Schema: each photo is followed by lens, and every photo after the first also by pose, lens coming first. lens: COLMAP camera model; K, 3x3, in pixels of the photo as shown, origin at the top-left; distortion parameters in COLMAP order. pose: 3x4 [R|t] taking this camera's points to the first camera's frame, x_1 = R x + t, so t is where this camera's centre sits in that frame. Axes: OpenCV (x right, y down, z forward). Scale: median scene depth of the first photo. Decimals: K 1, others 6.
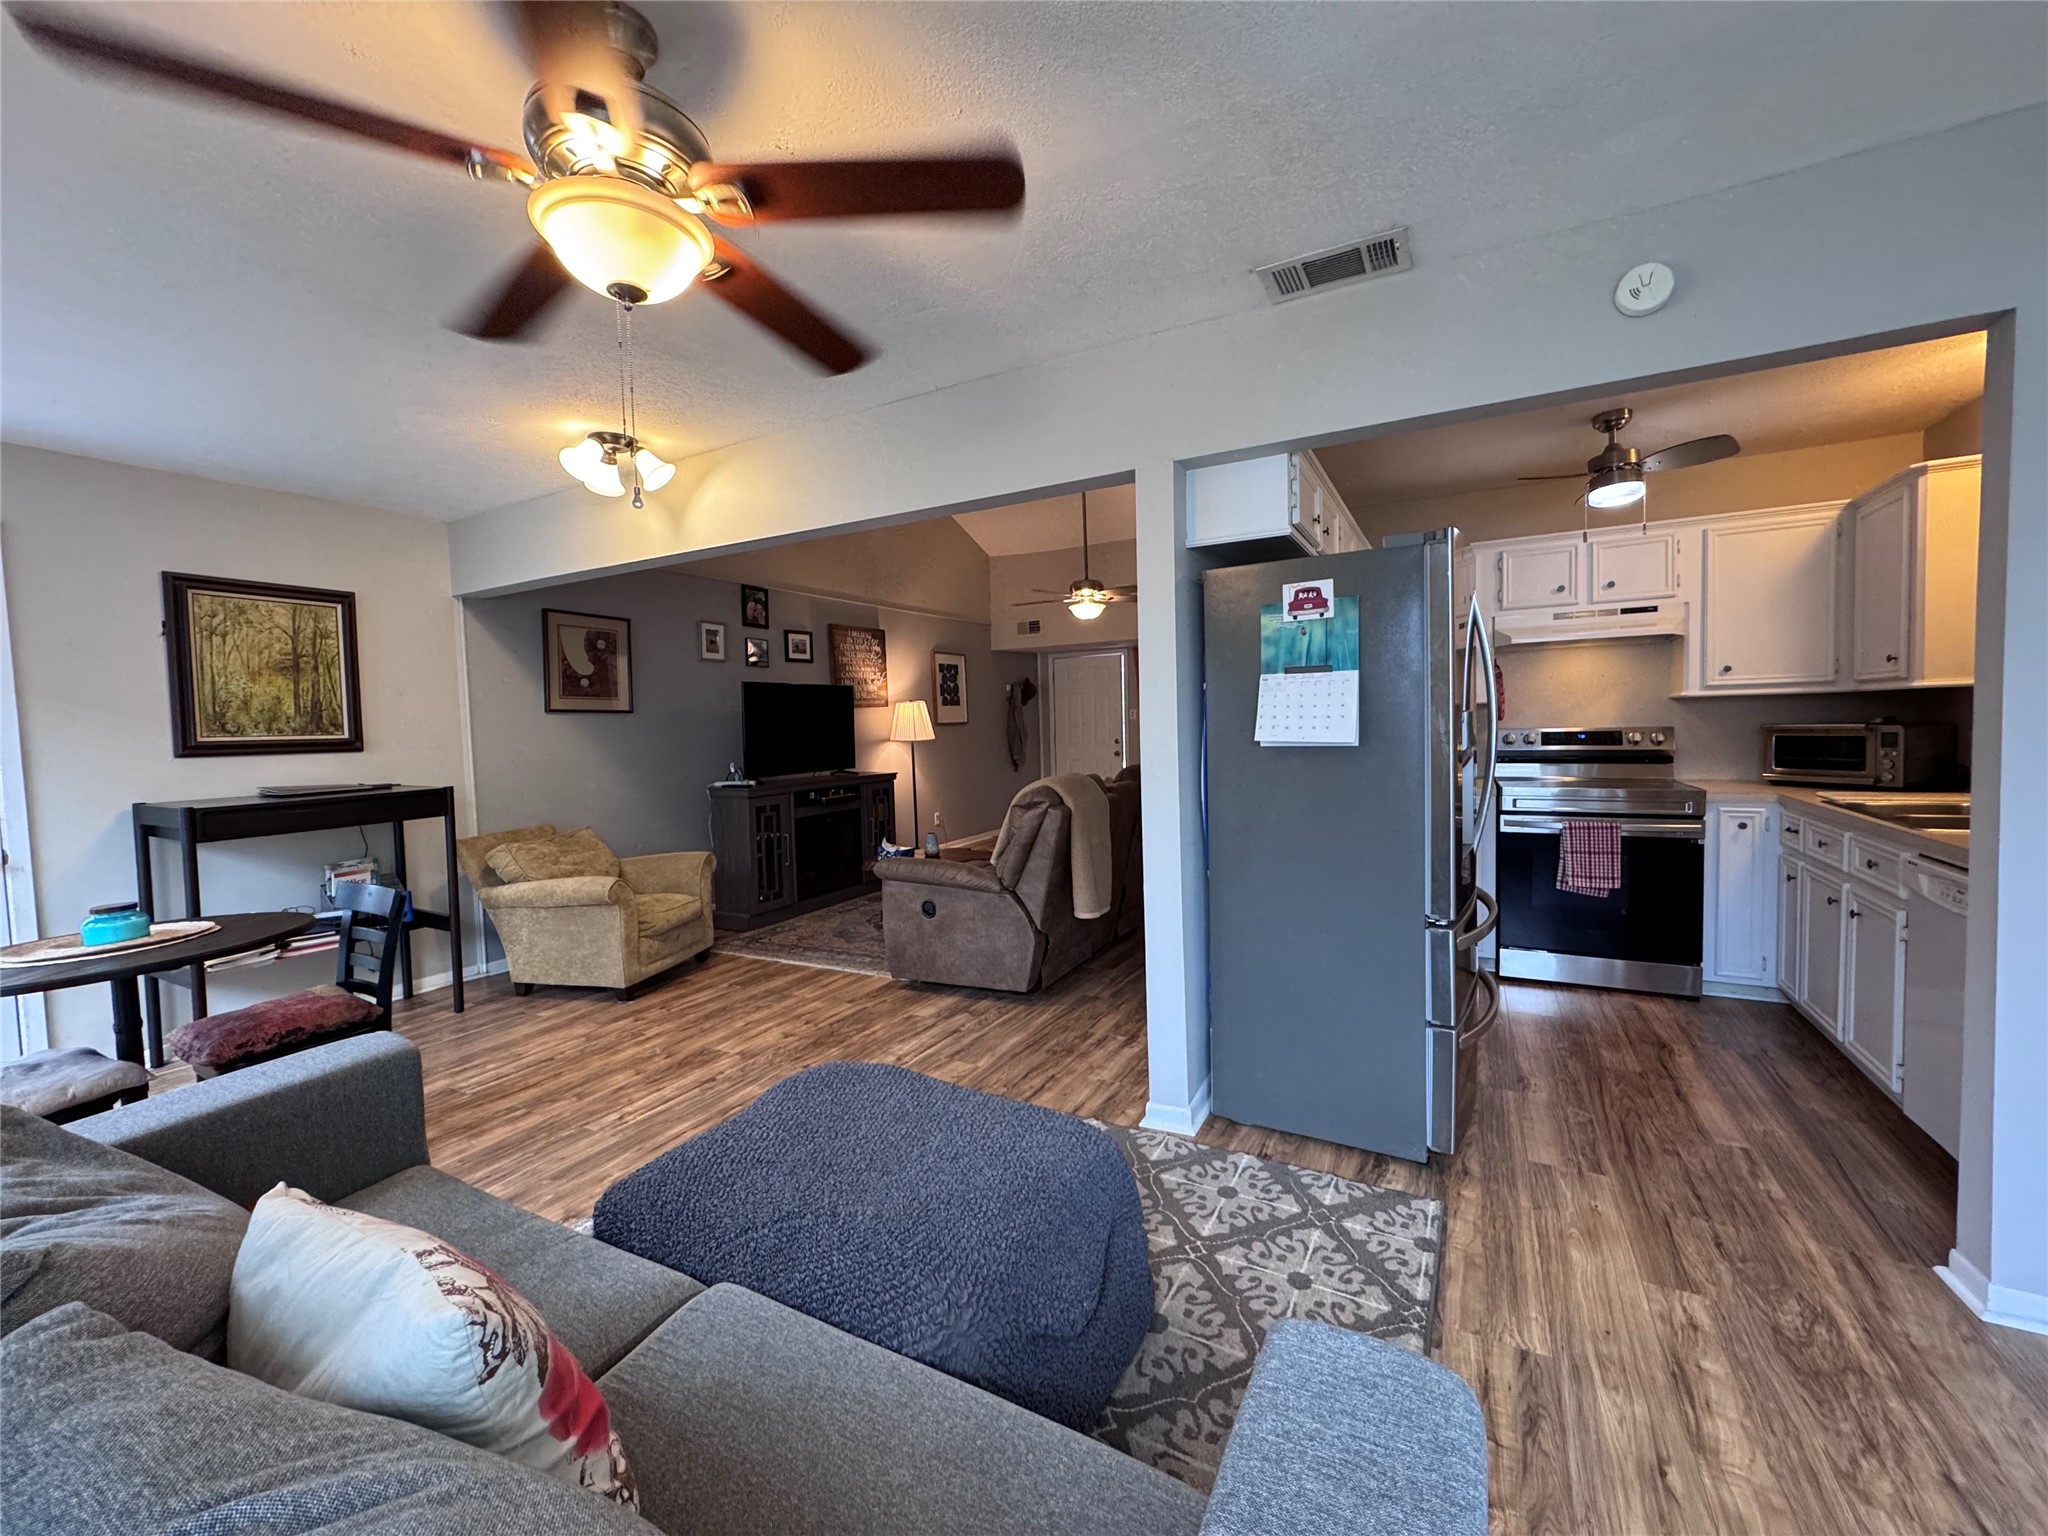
lens RADIAL K [[817.9, 0, 1022.9], [0, 817.9, 762.8], [0, 0, 1]] dist [-0.002811, 0.000583]
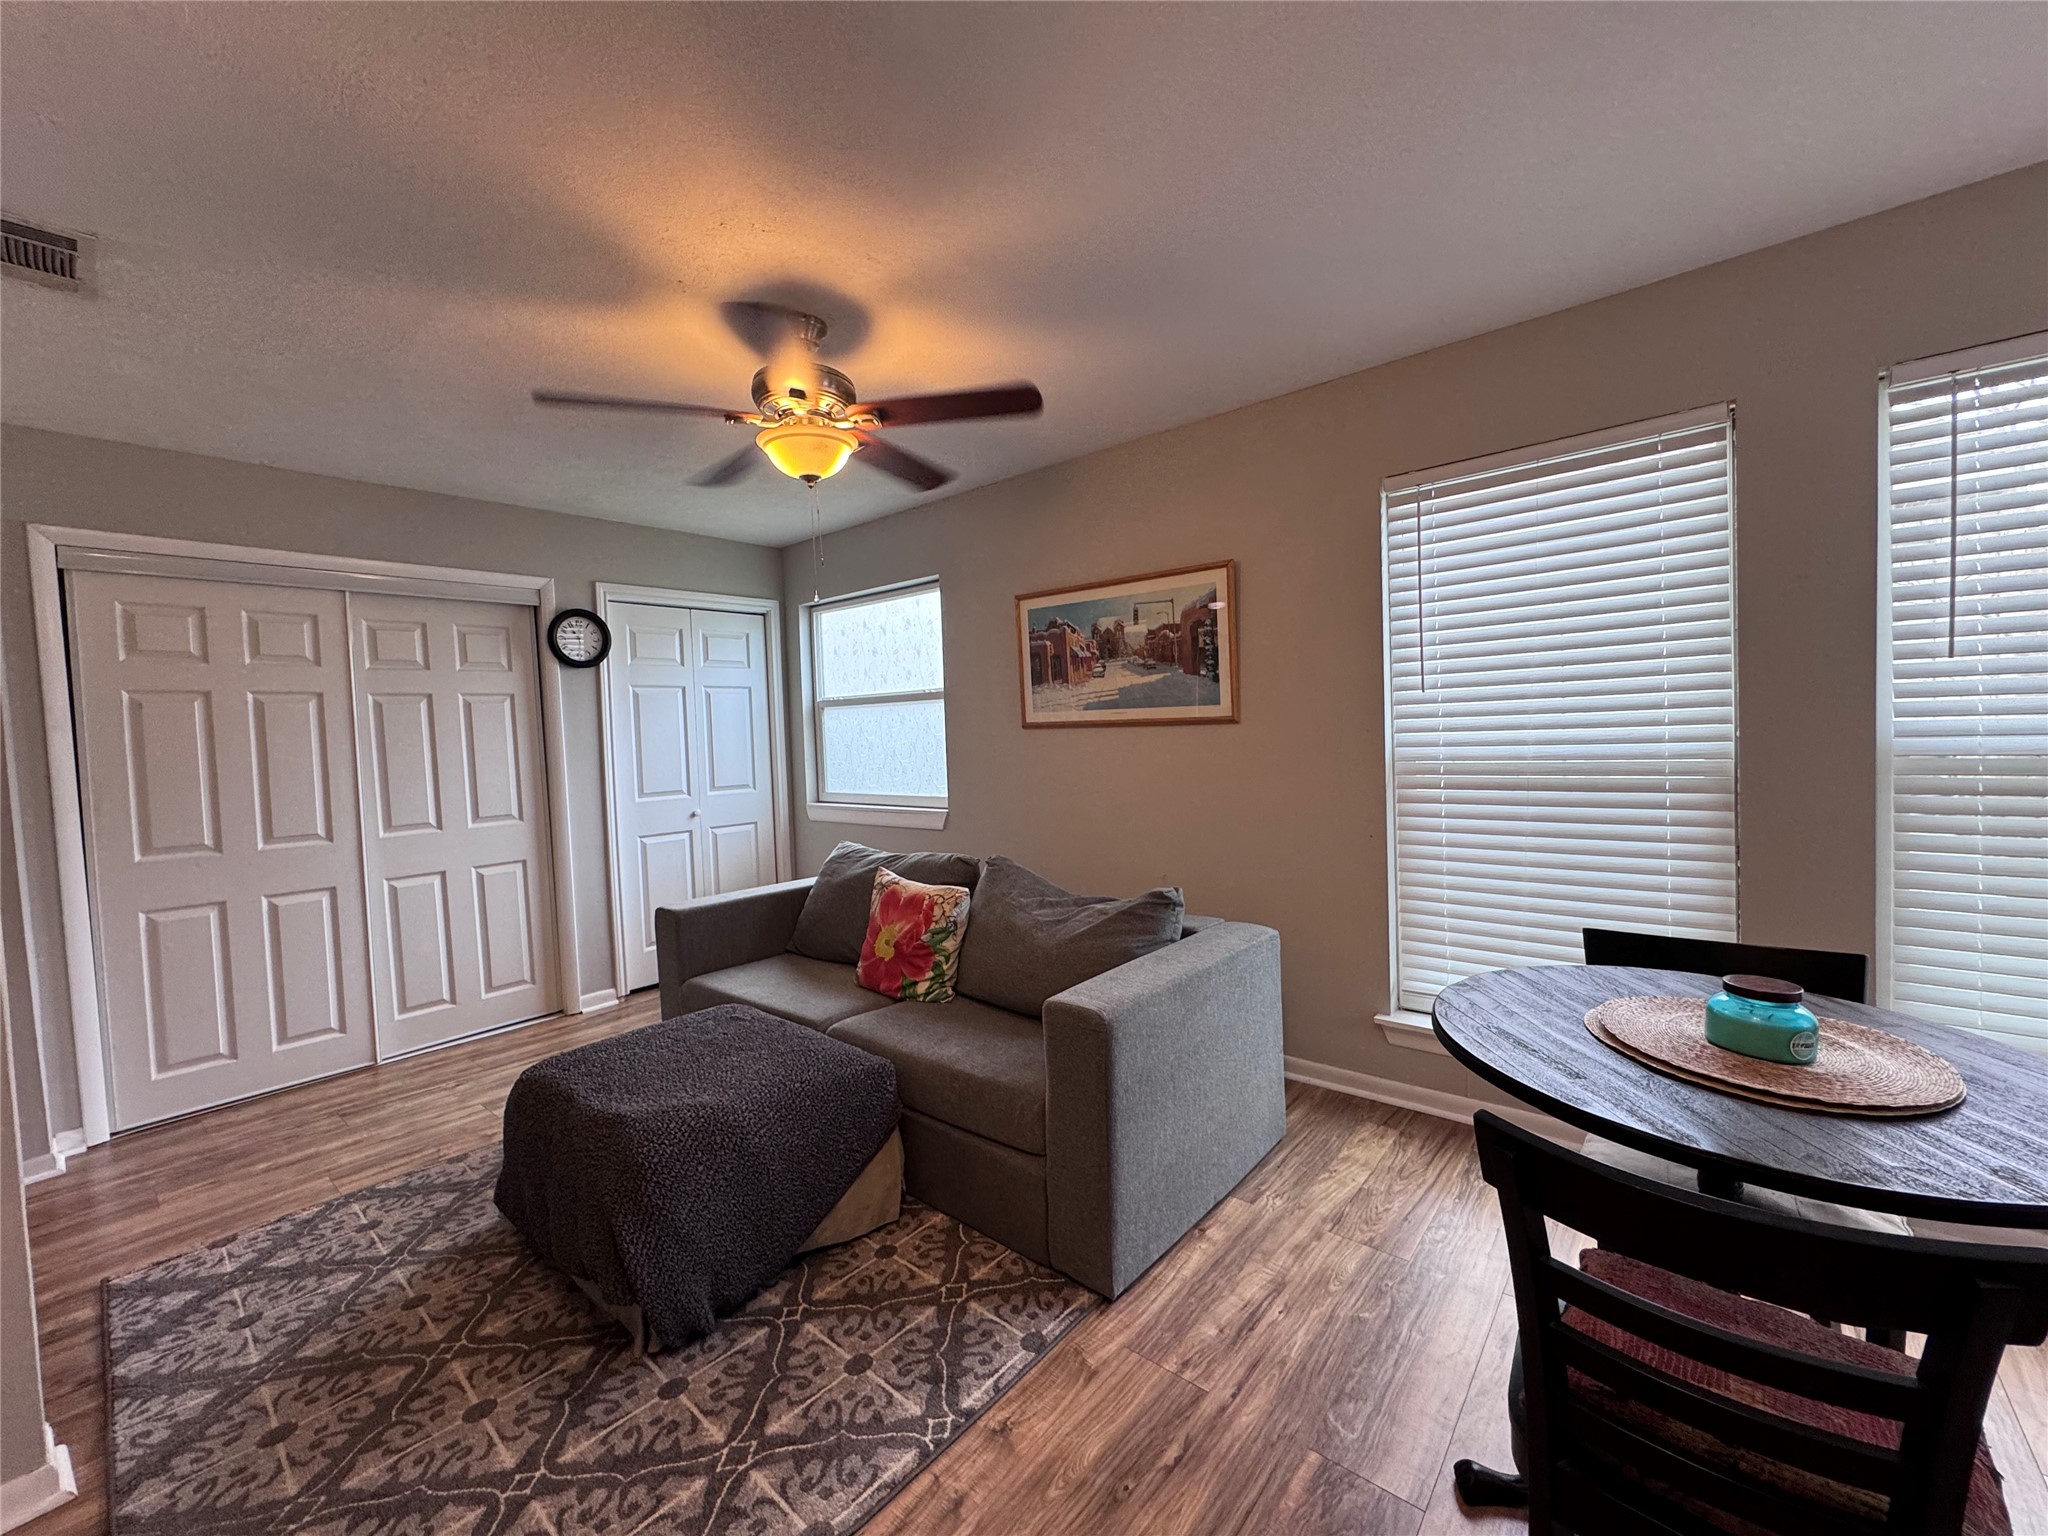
lens RADIAL K [[817.9, 0, 1022.9], [0, 817.9, 762.8], [0, 0, 1]] dist [-0.002811, 0.000583]
pose [[-0.977380, 0.062091, 0.202169, -0.470228], [0.080787, 0.993051, 0.085574, -0.037483], [-0.195450, 0.099971, -0.975605, 1.012553]]
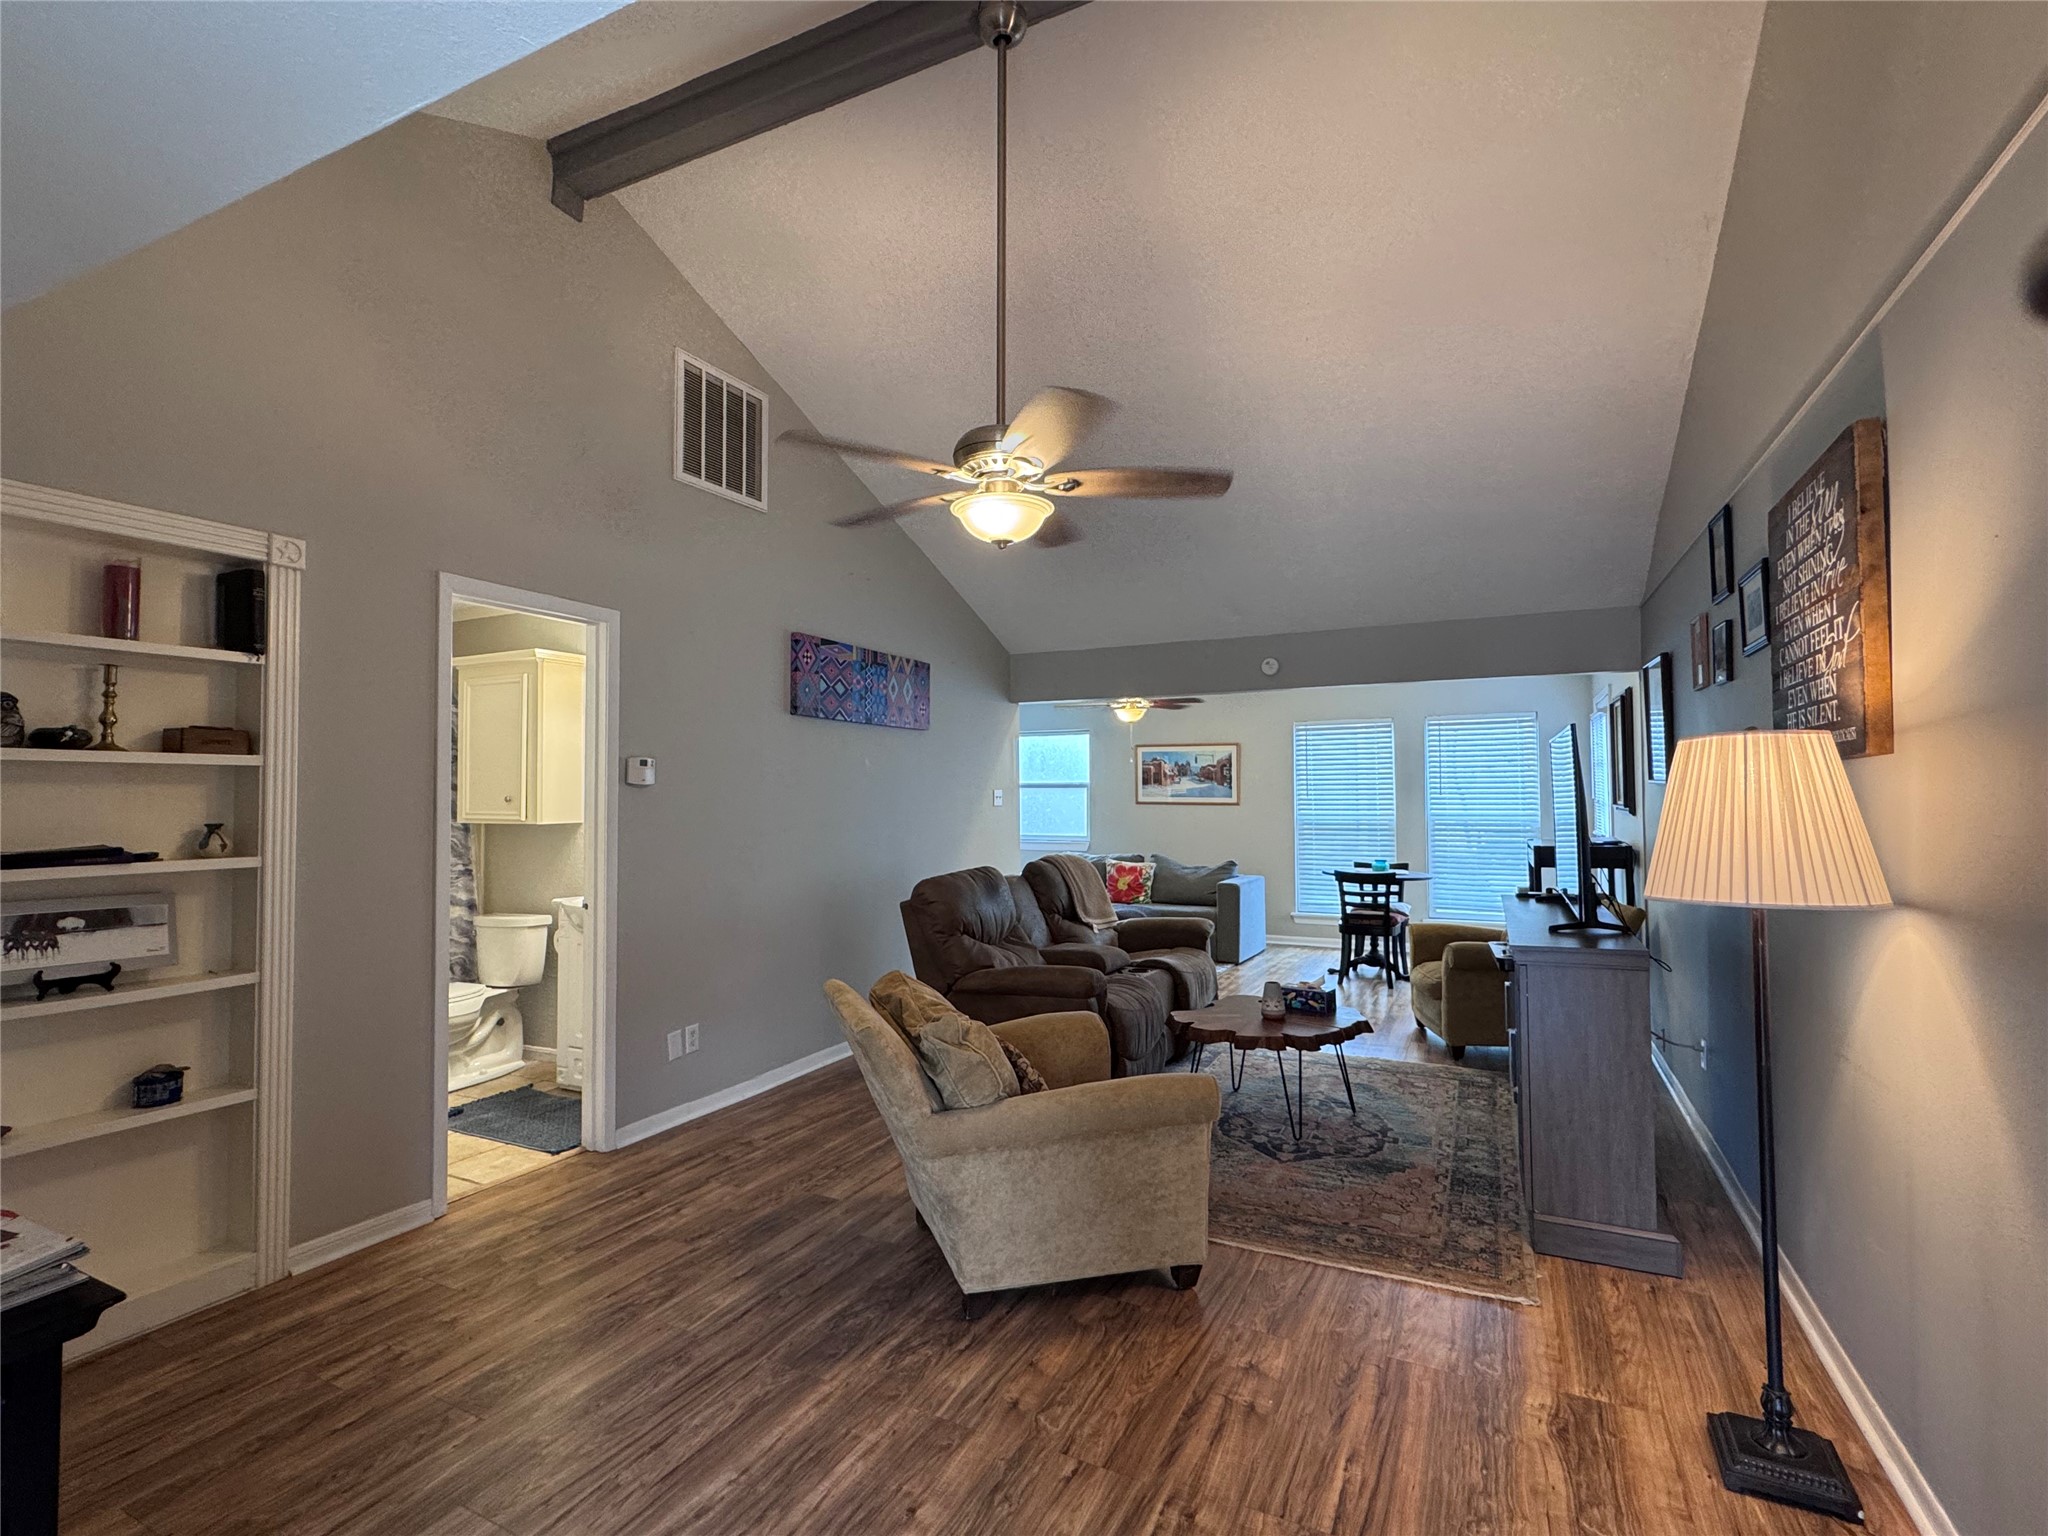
lens RADIAL K [[958.3, 0, 1025.3], [0, 958.3, 763.0], [0, 0, 1]] dist [0.000837, -0.000226]
pose [[-0.998535, 0.033055, -0.042837, 0.177855], [0.032290, 0.999309, 0.018432, -0.170645], [0.043416, 0.017022, -0.998912, 2.724428]]
